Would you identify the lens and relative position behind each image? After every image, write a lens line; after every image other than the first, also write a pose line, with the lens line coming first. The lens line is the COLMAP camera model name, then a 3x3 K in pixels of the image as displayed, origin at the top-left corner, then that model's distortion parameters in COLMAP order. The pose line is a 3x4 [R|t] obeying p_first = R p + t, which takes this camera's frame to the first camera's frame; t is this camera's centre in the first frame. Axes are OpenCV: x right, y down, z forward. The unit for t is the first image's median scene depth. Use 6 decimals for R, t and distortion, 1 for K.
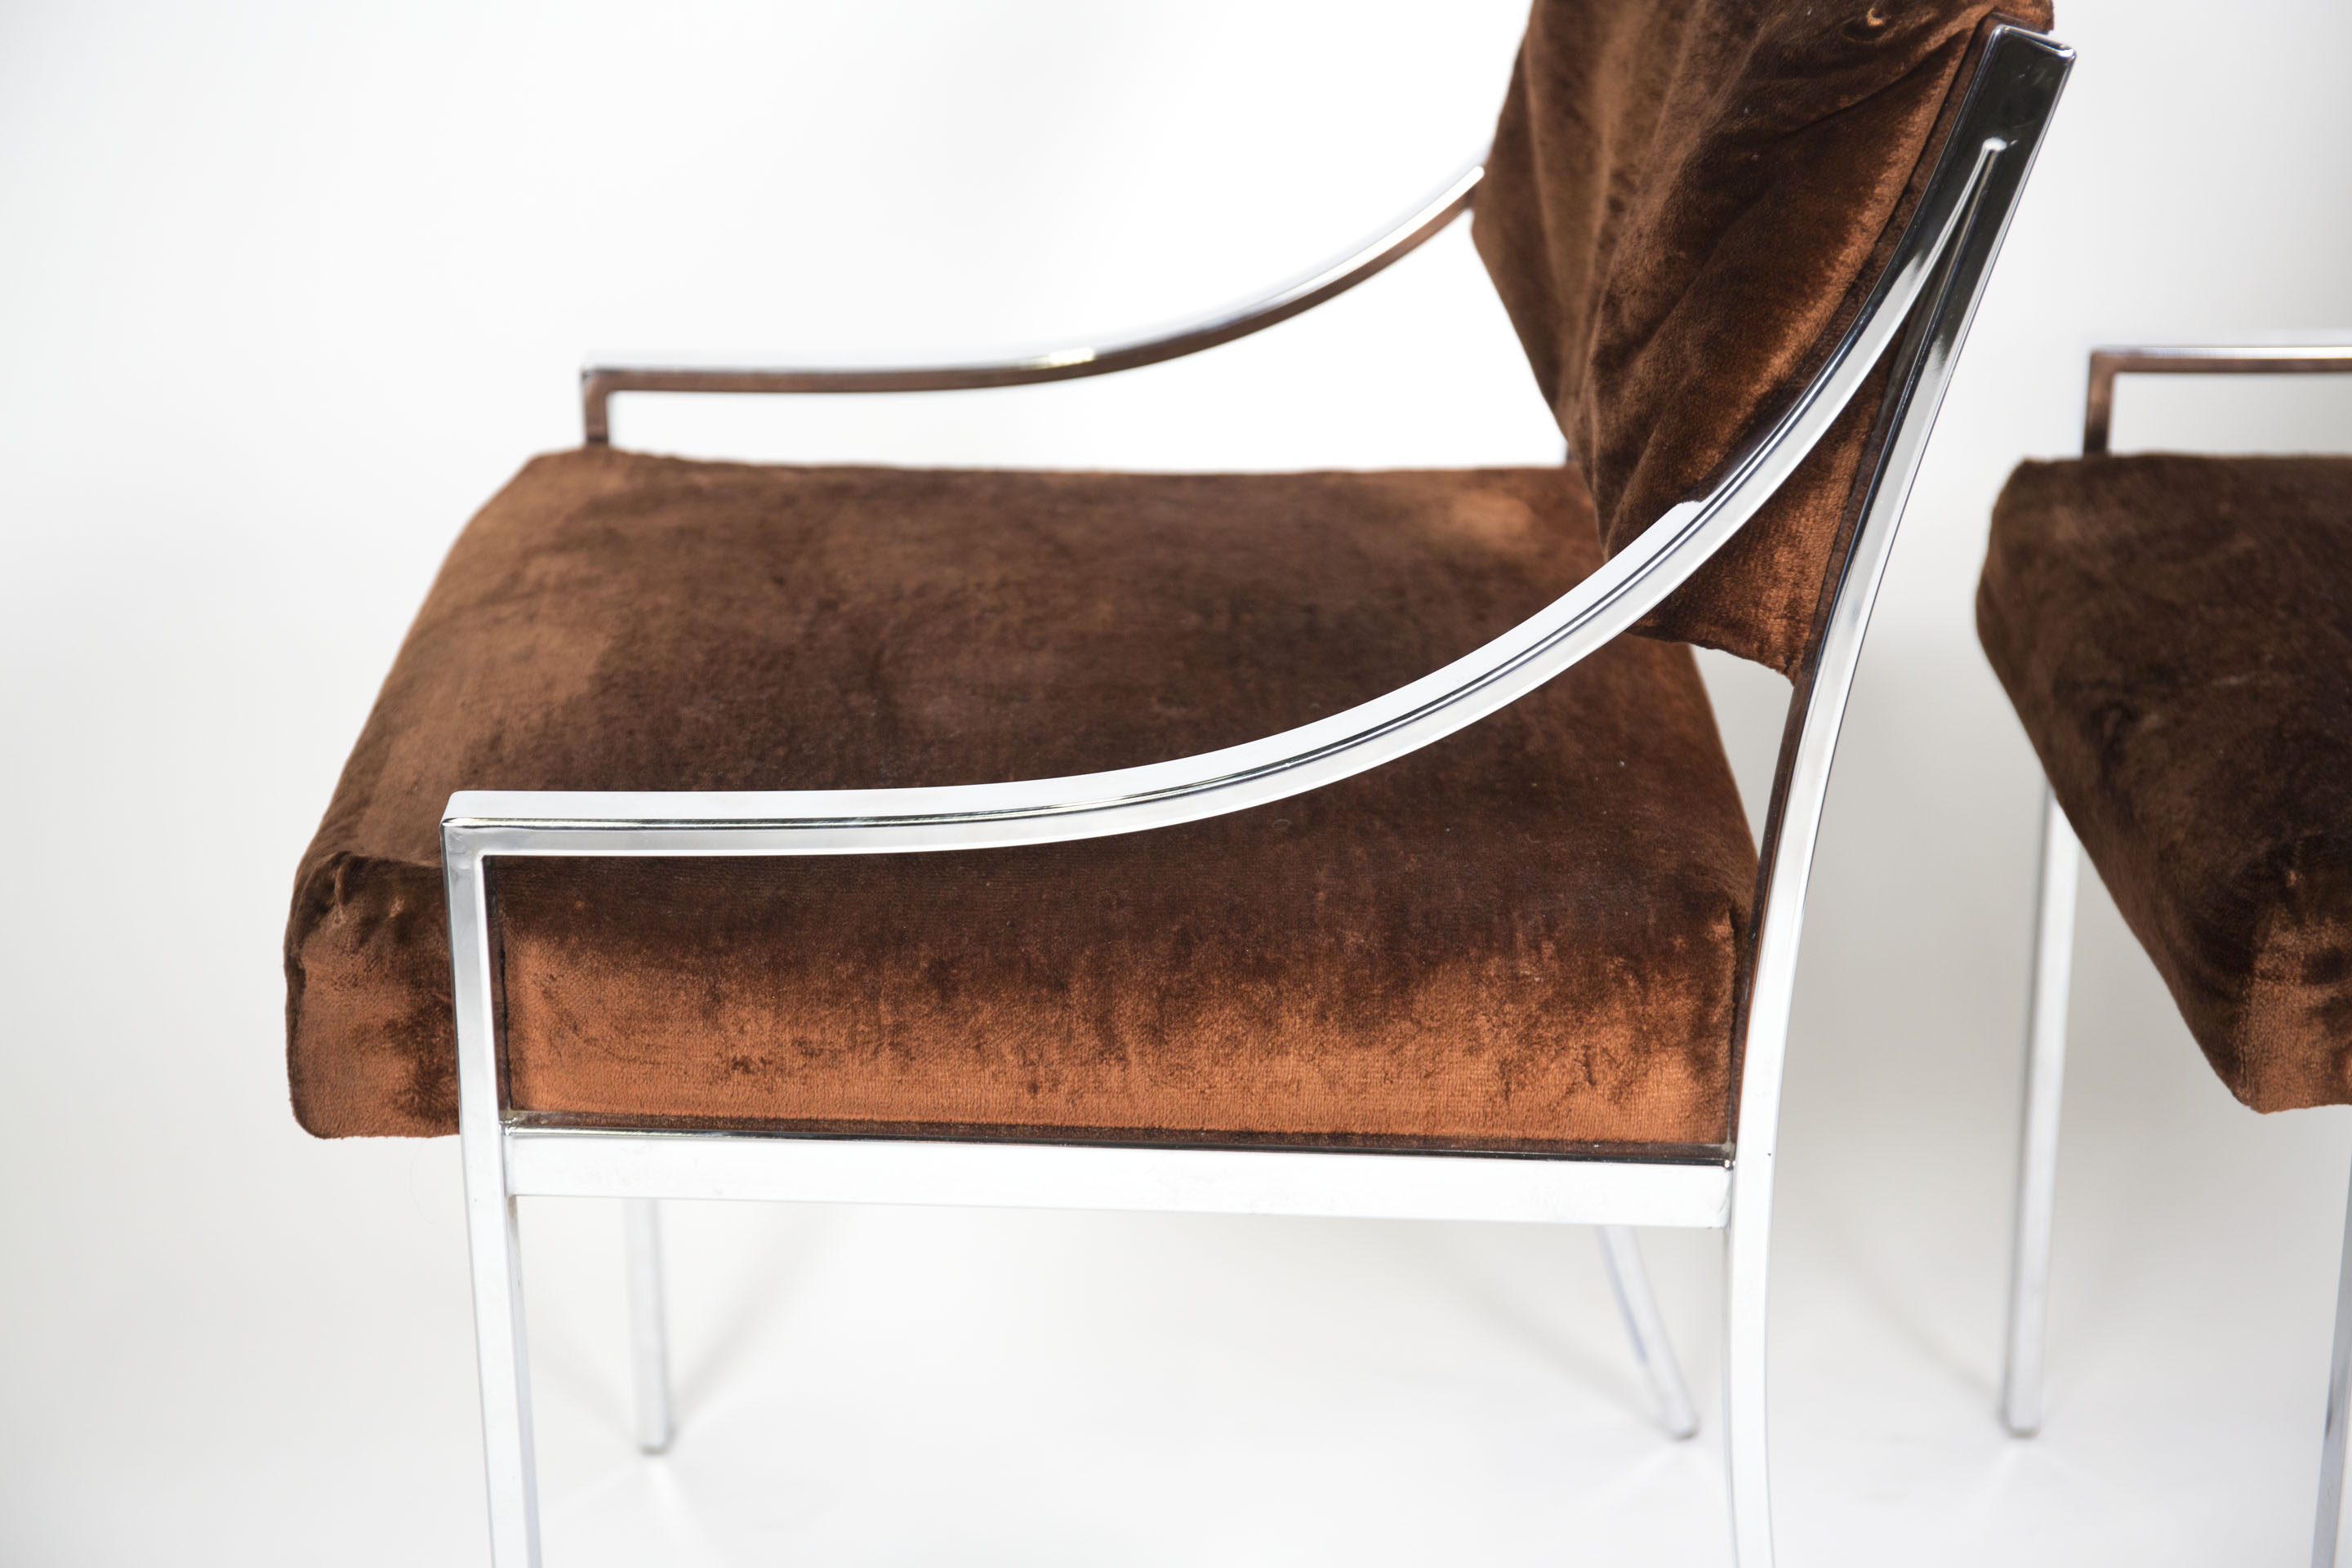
lens RADIAL K [[4128.4, 0, 1176.0], [0, 4128.4, 784.0], [0, 0, 1]] dist [0.064732, 0.176888]
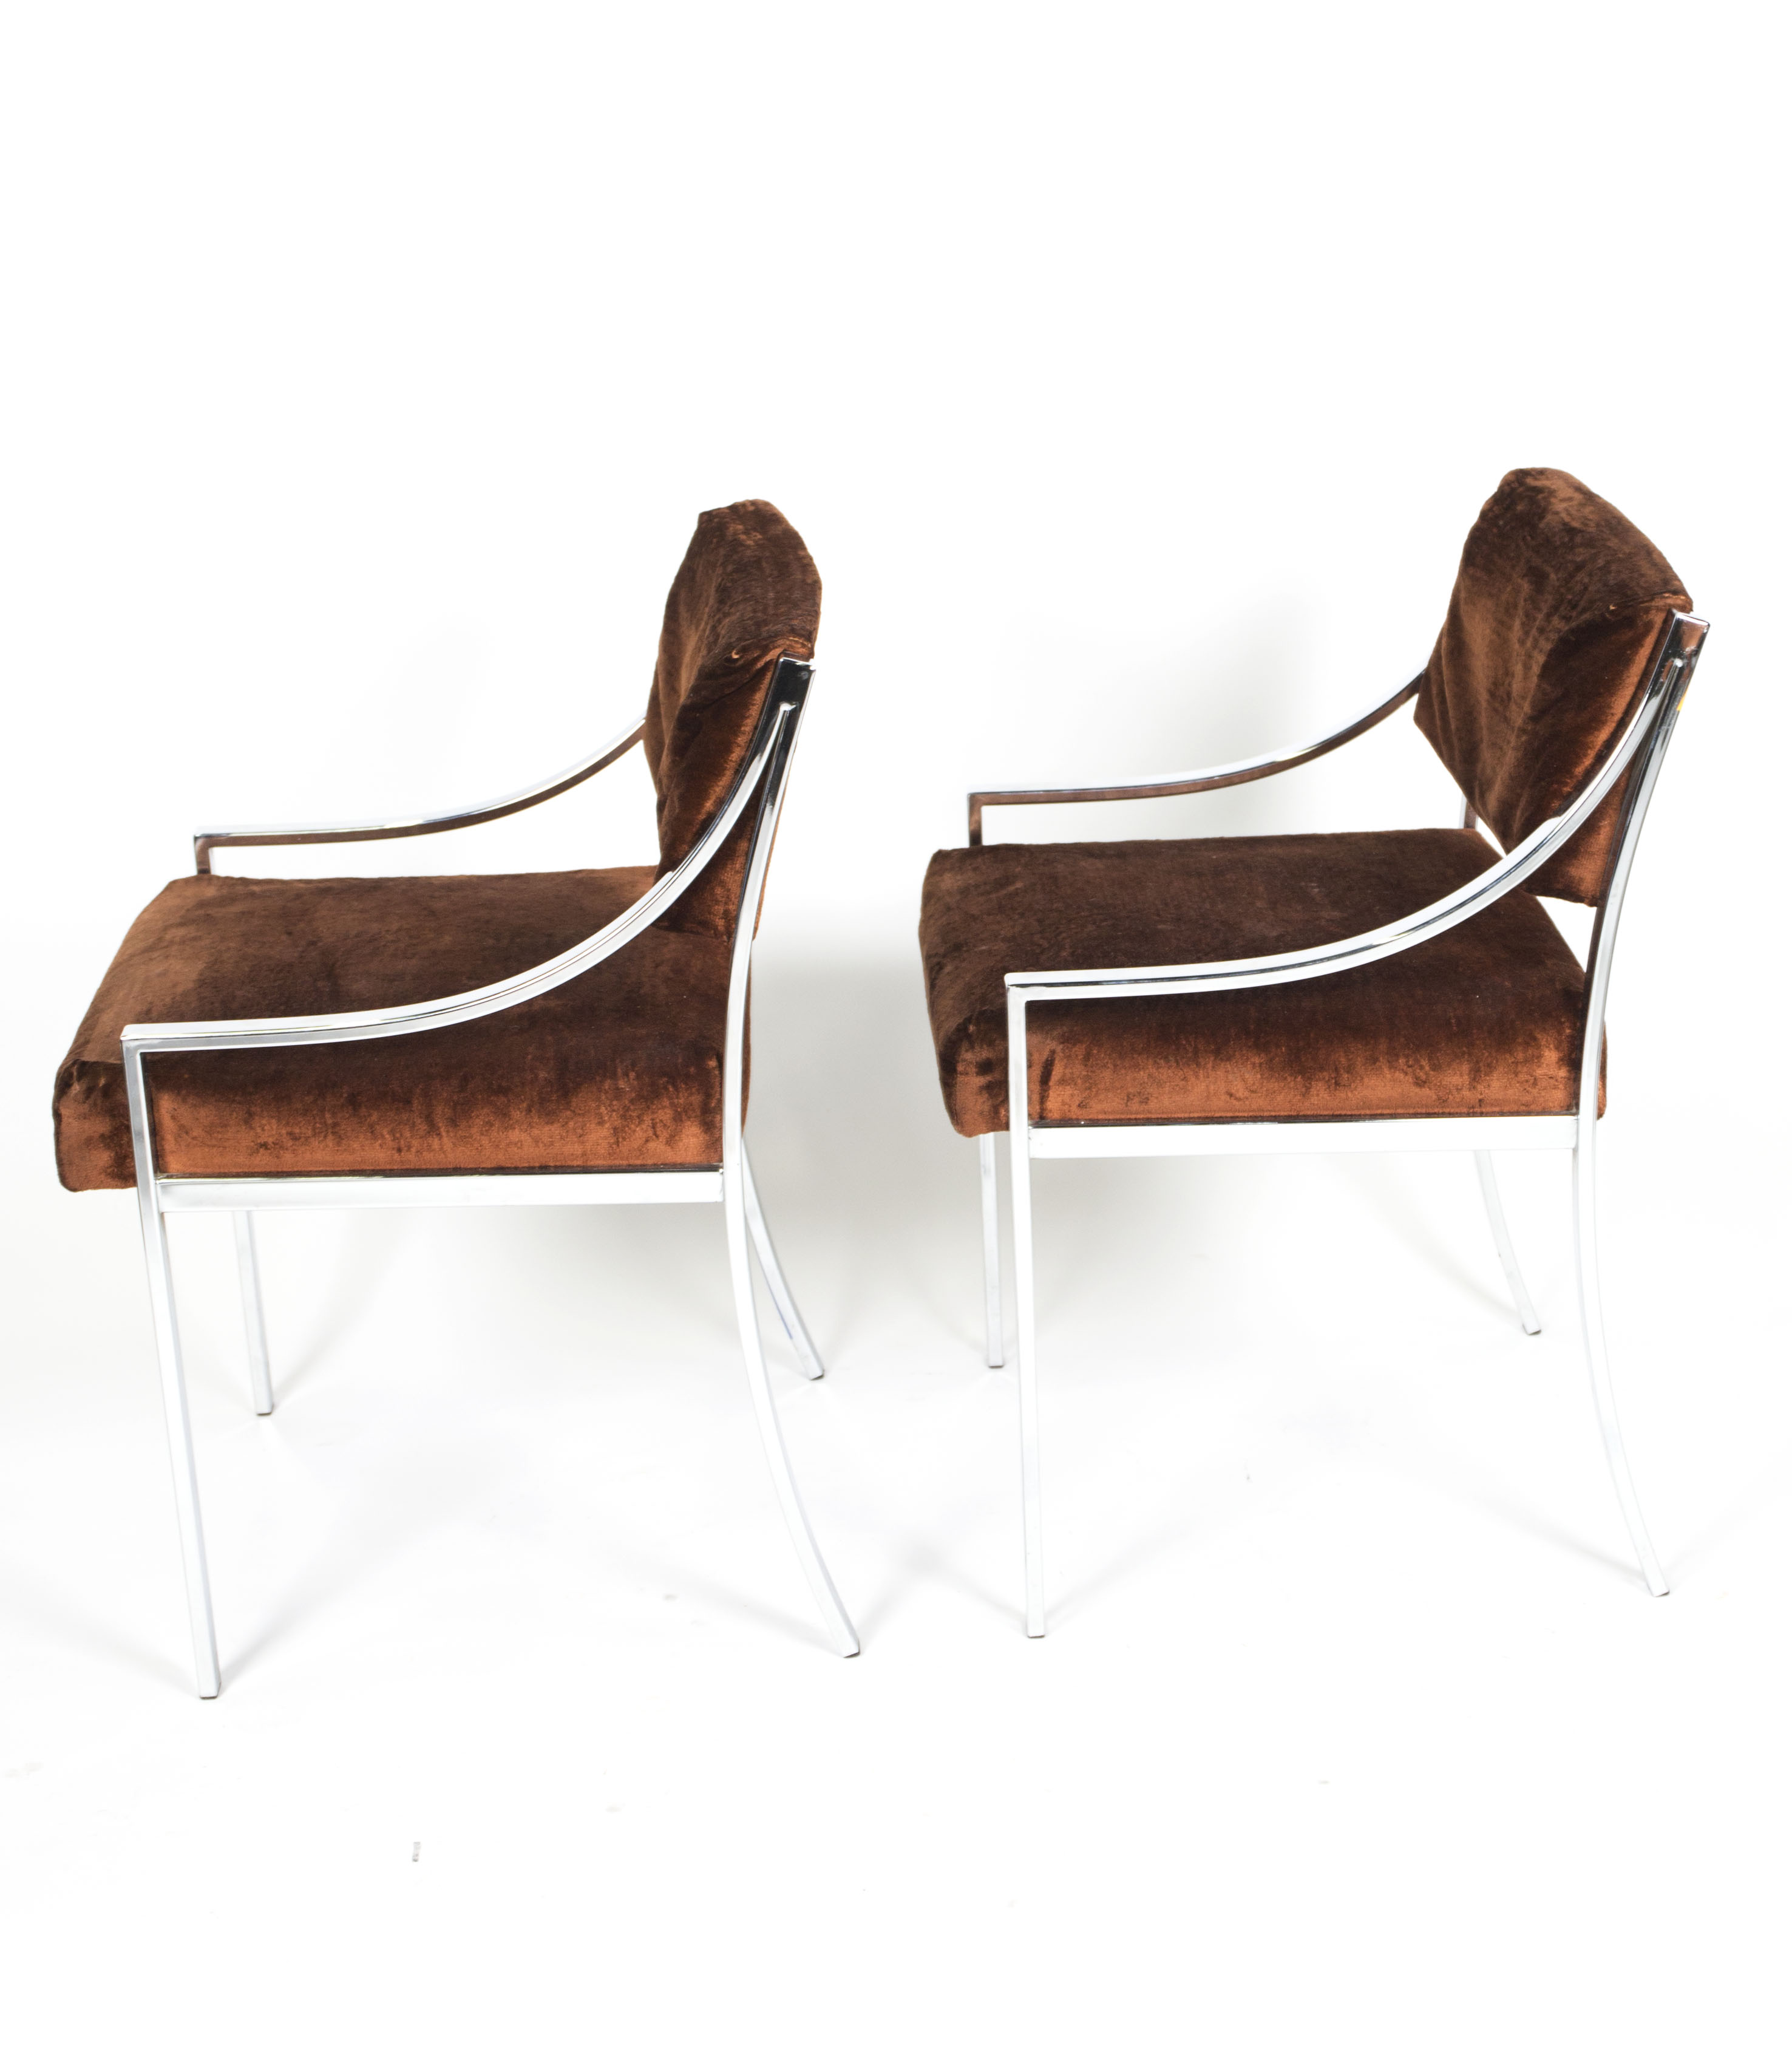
lens RADIAL K [[2958.1, 0, 896.0], [0, 2958.1, 1022.5], [0, 0, 1]] dist [-0.052762, -0.064501]
pose [[0.996477, -0.046542, 0.069767, 0.120036], [0.048885, 0.998283, -0.032263, 0.068570], [-0.068145, 0.035560, 0.997041, -0.569725]]
